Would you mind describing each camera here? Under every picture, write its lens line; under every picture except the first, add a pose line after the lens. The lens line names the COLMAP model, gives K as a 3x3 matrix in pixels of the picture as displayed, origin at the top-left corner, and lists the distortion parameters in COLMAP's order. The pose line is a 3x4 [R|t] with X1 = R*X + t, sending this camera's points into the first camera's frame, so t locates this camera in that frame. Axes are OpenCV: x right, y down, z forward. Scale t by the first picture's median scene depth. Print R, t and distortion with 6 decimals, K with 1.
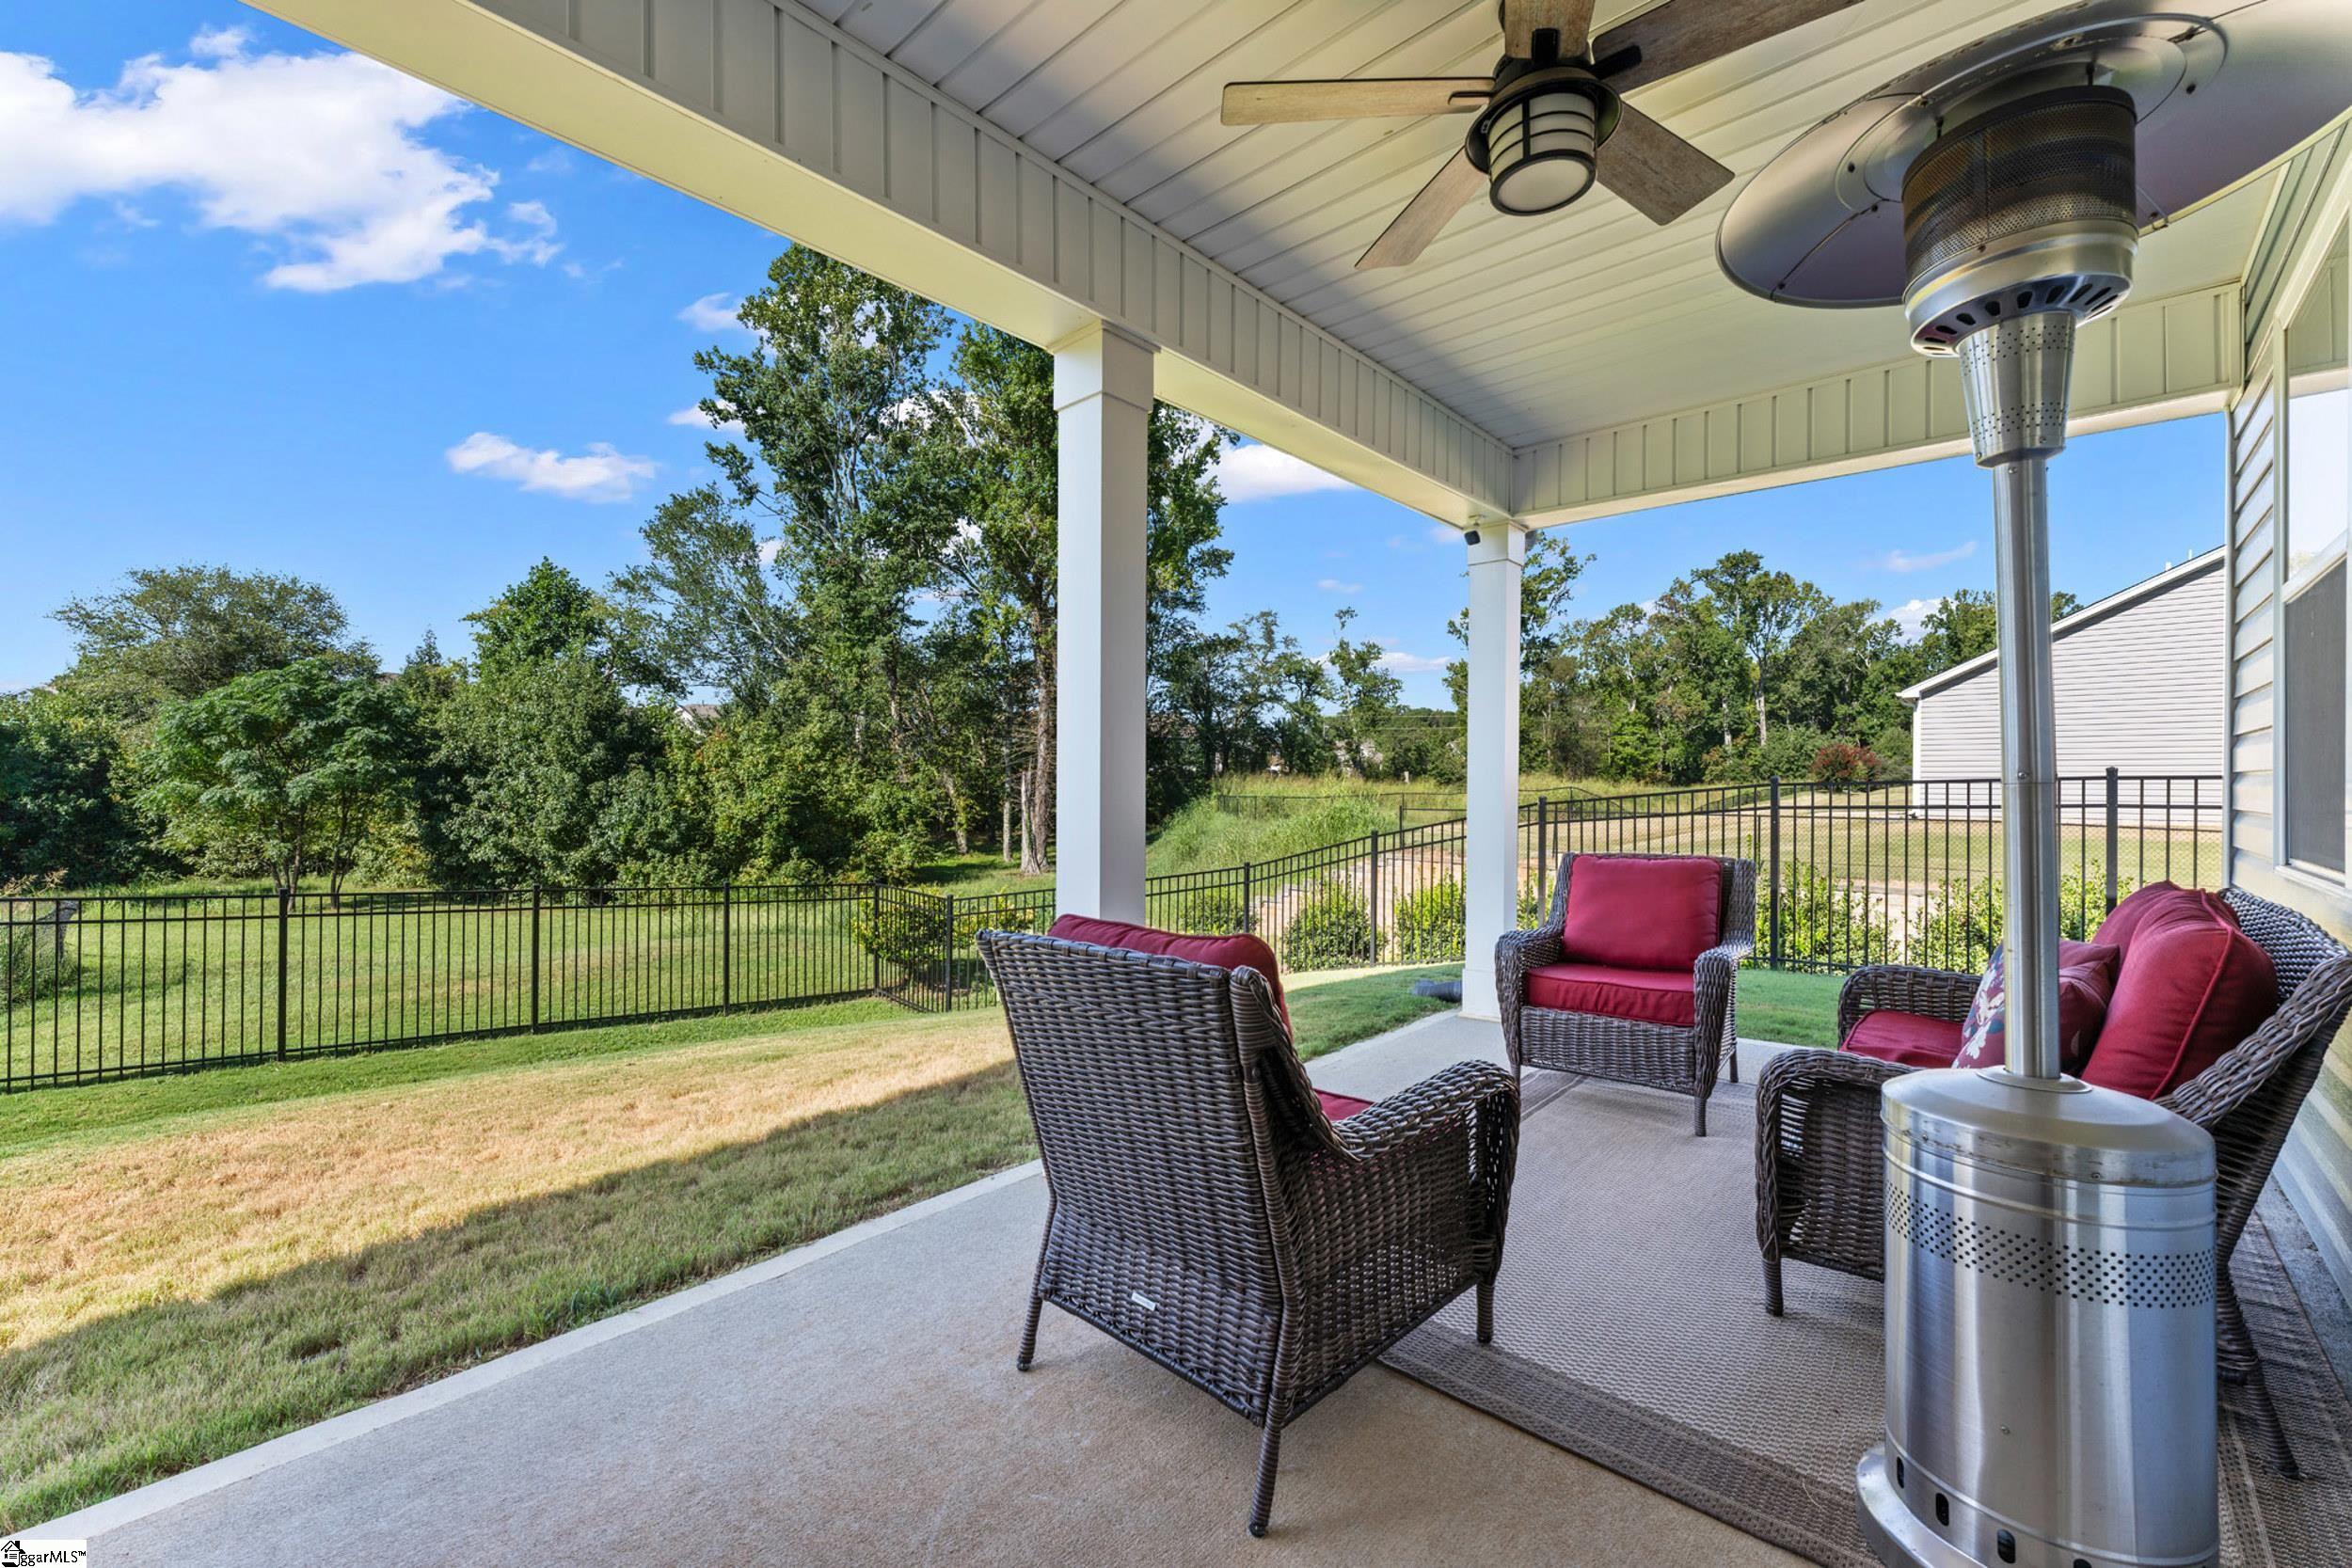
lens RADIAL K [[944.7, 0, 1165.3], [0, 944.7, 787.6], [0, 0, 1]] dist [0.001107, -0.000055]
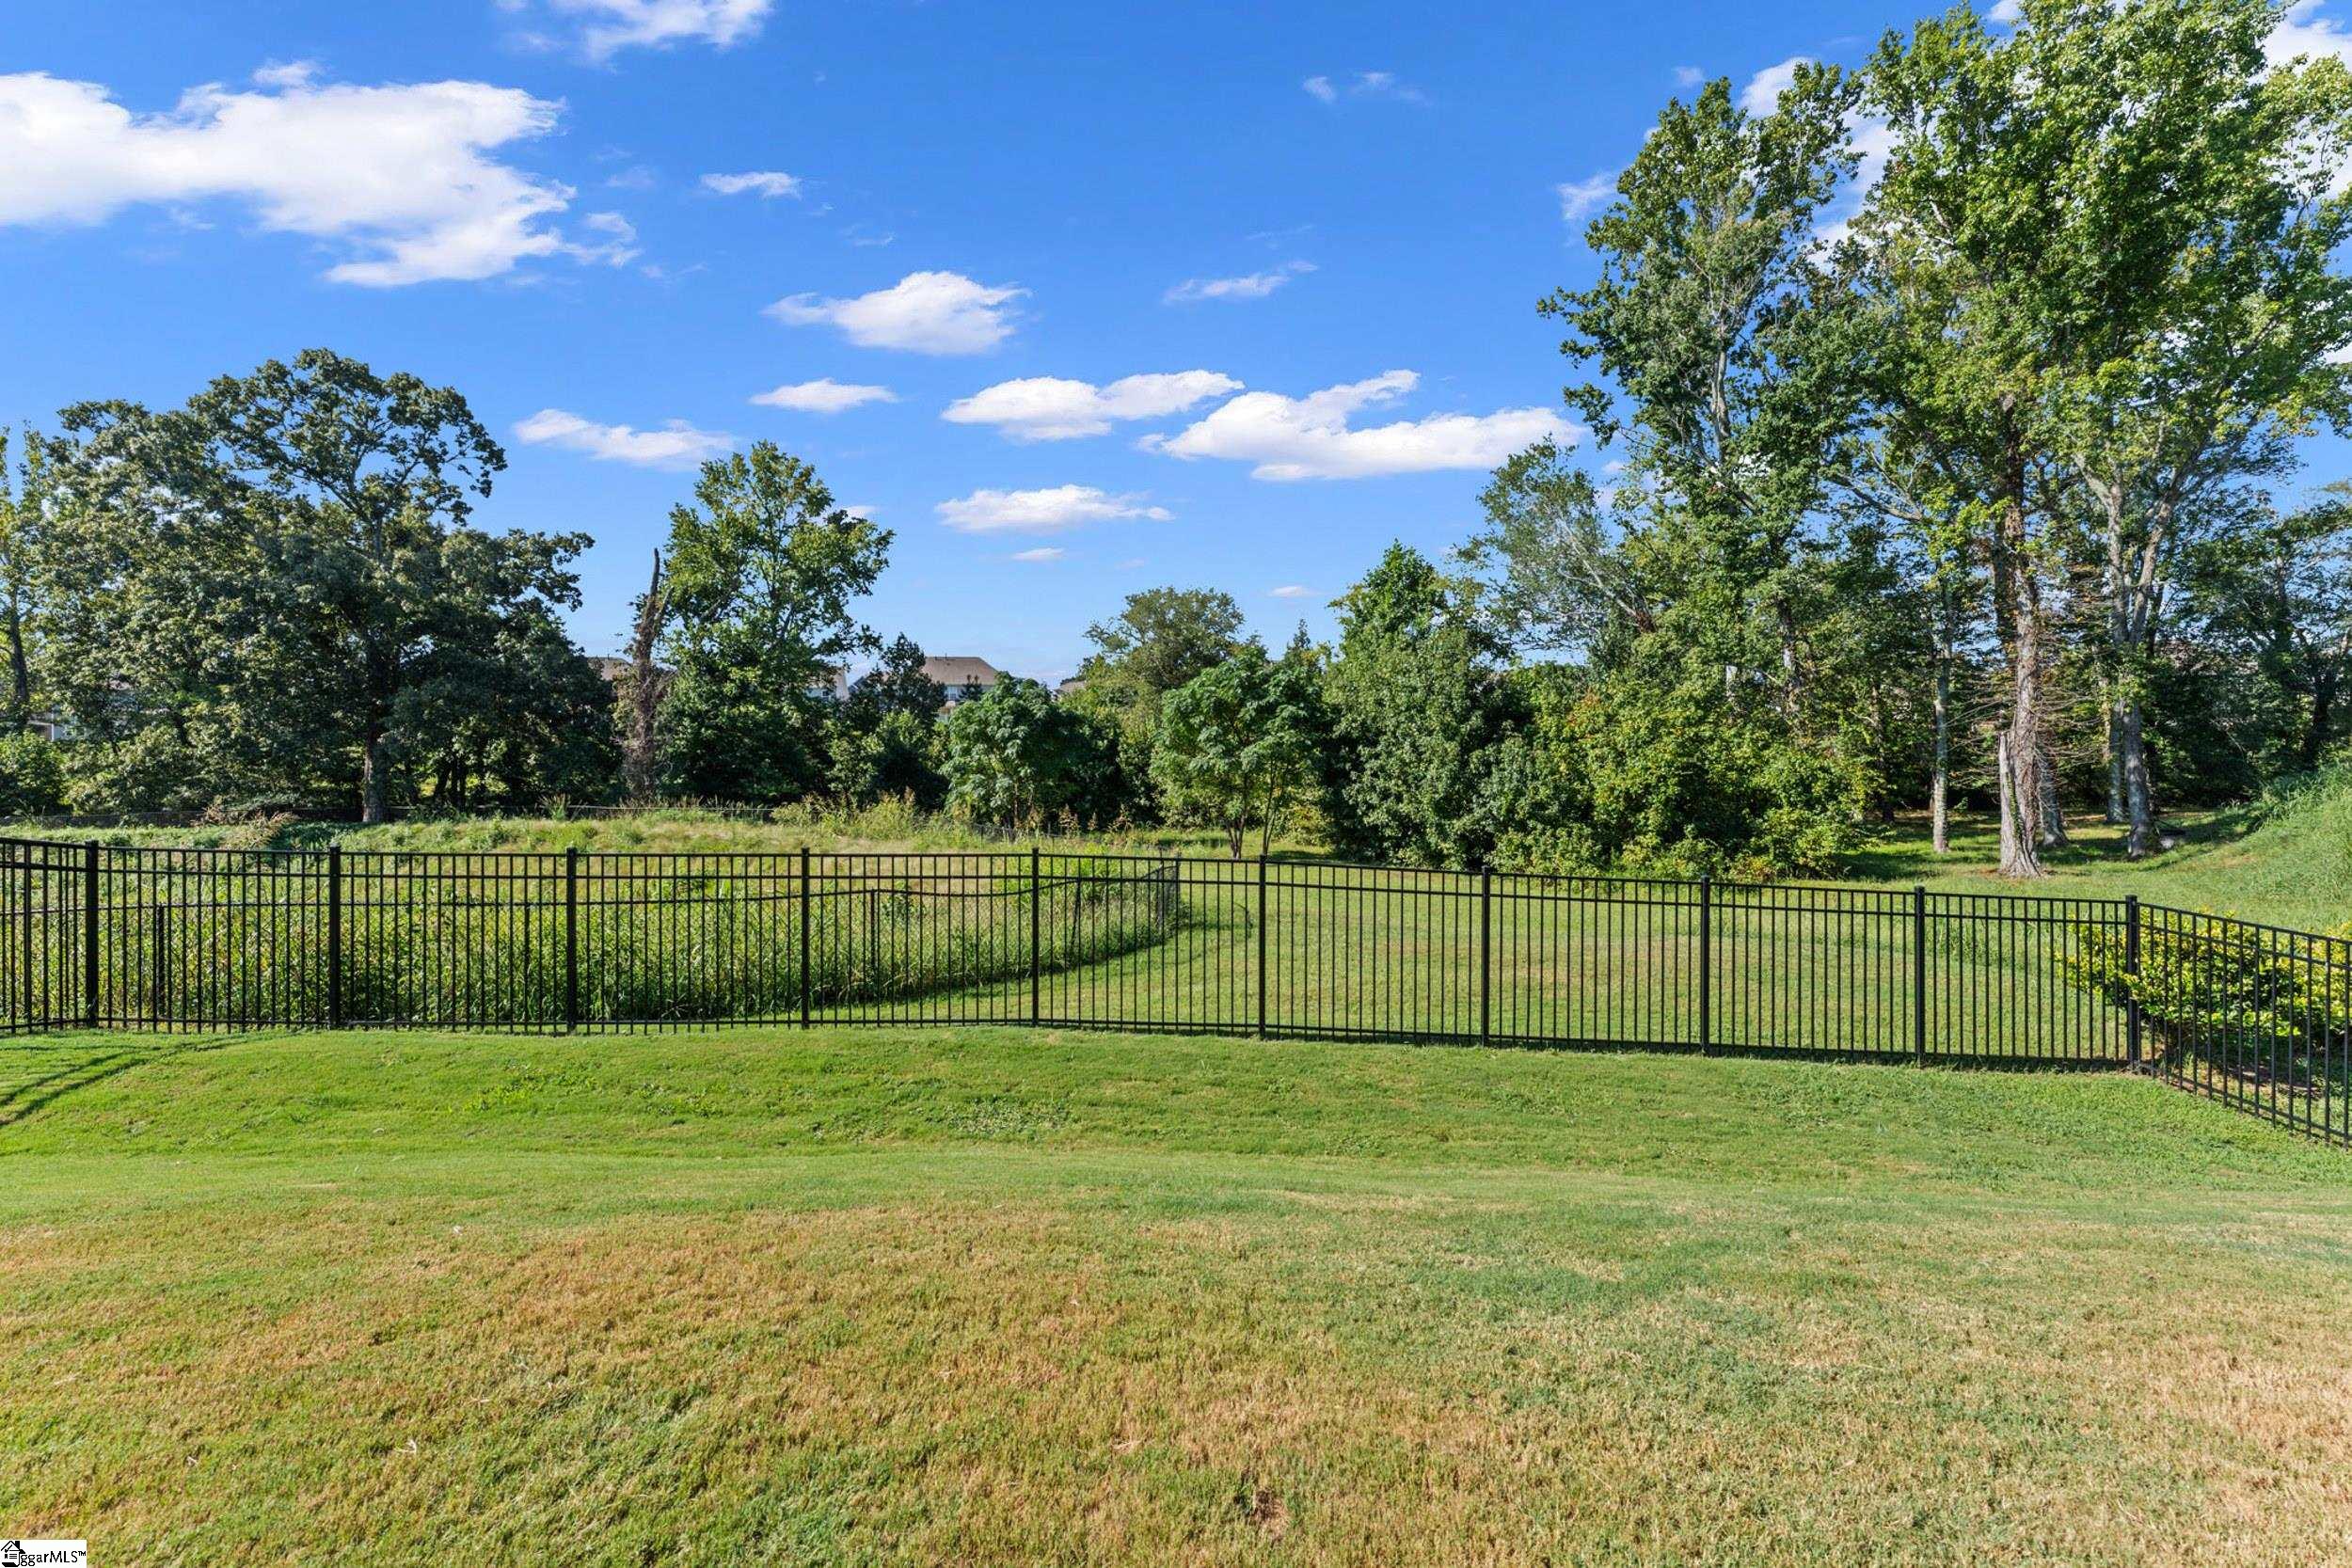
lens RADIAL K [[999.0, 0, 1168.4], [0, 999.0, 748.7], [0, 0, 1]] dist [-0.000984, -0.000091]
pose [[0.730264, -0.009774, -0.683095, -0.111141], [0.006226, 0.999951, -0.007652, -0.001919], [0.683137, 0.001335, 0.730289, 0.010207]]
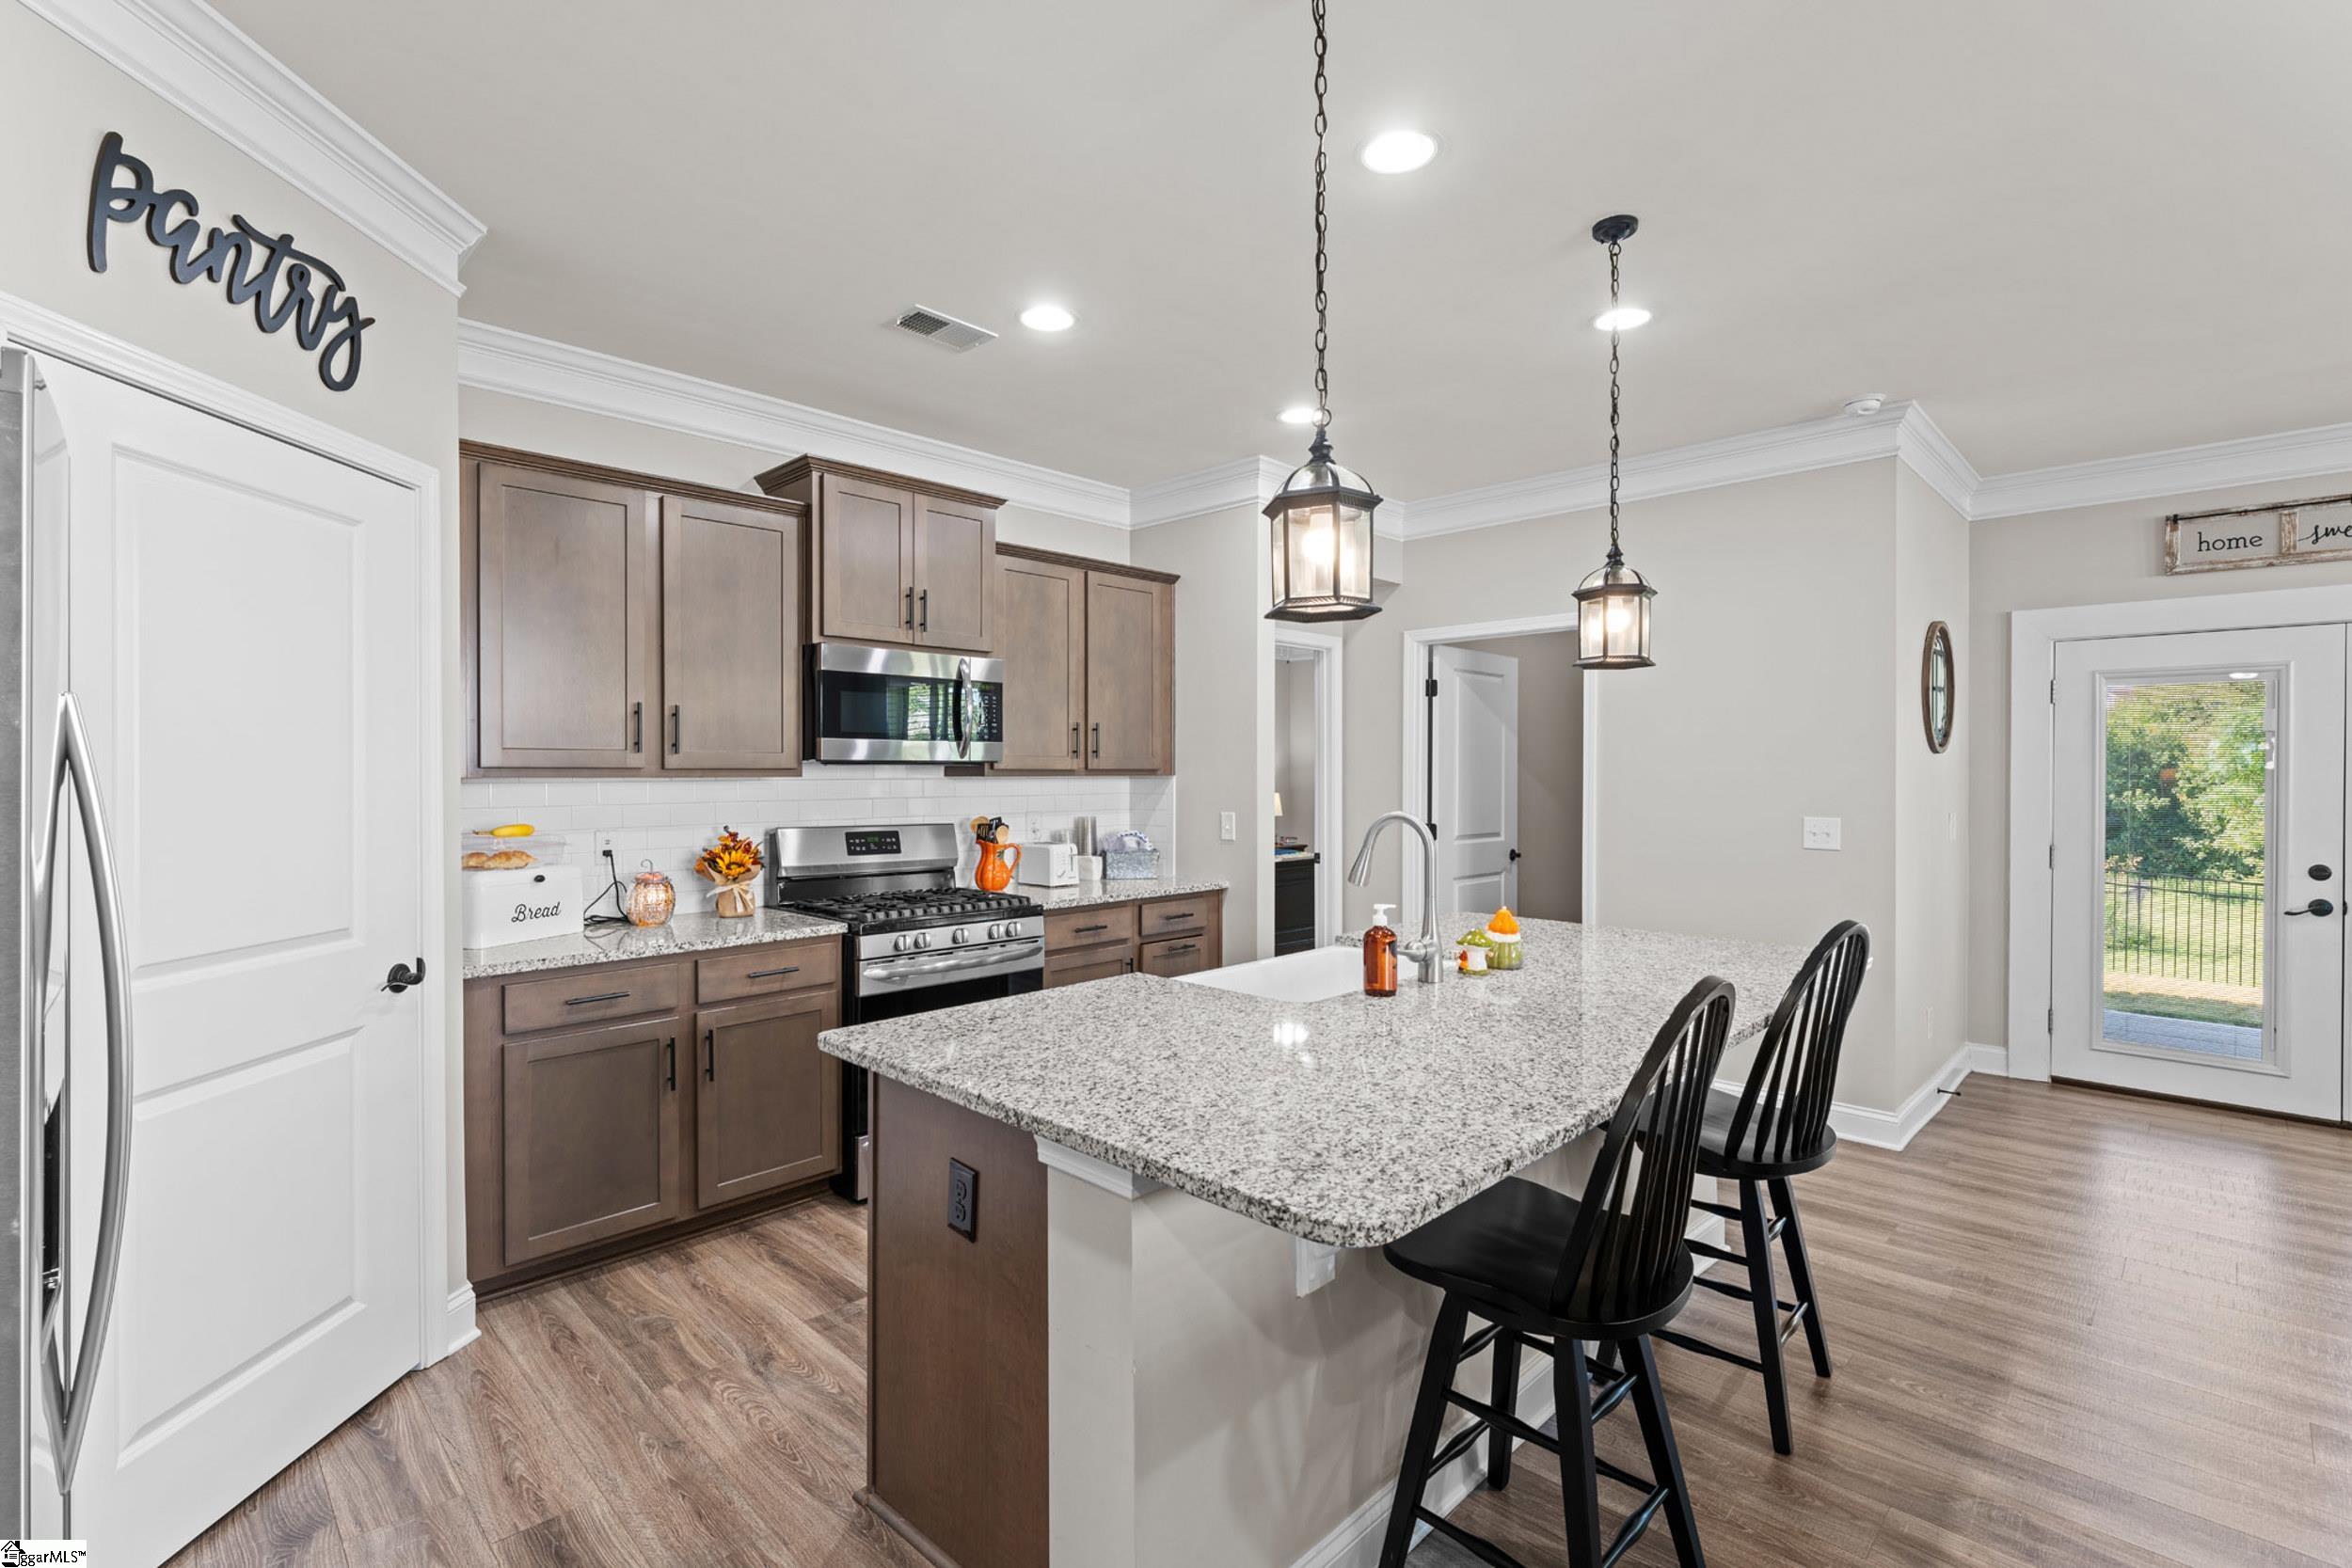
lens RADIAL K [[1068.4, 0, 1171.9], [0, 1068.4, 772.2], [0, 0, 1]] dist [0.001310, 0.000237]
pose [[-0.025100, -0.003607, -0.999678, 0.147918], [-0.005950, 0.999976, -0.003458, -0.007969], [0.999667, 0.005862, -0.025120, -0.129641]]
